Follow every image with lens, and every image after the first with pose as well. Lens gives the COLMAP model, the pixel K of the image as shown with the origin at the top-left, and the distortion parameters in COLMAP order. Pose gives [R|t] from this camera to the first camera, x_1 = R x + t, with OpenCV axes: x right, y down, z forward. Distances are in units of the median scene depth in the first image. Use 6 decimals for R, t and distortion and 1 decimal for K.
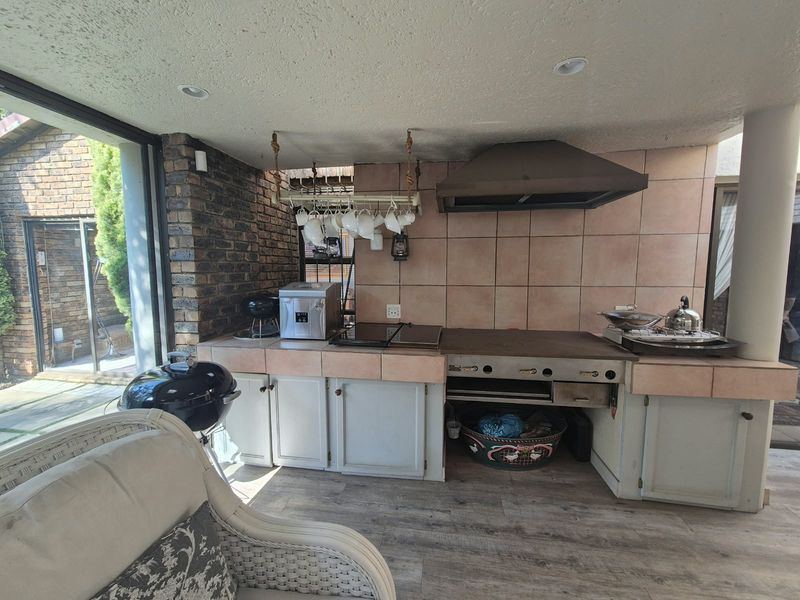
lens RADIAL K [[337.4, 0, 398.5], [0, 337.4, 296.9], [0, 0, 1]] dist [-0.006215, 0.001268]
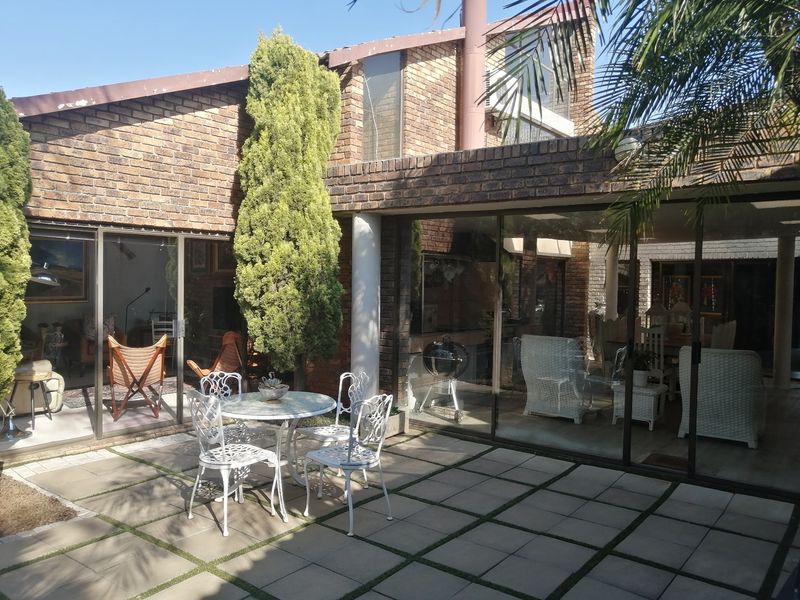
lens RADIAL K [[628.8, 0, 400.3], [0, 628.8, 301.4], [0, 0, 1]] dist [-0.013869, 0.016313]
pose [[0.476553, -0.027511, 0.878715, -4.035375], [0.066198, 0.997796, -0.004662, -0.030281], [-0.876650, 0.060391, 0.477323, -0.545770]]
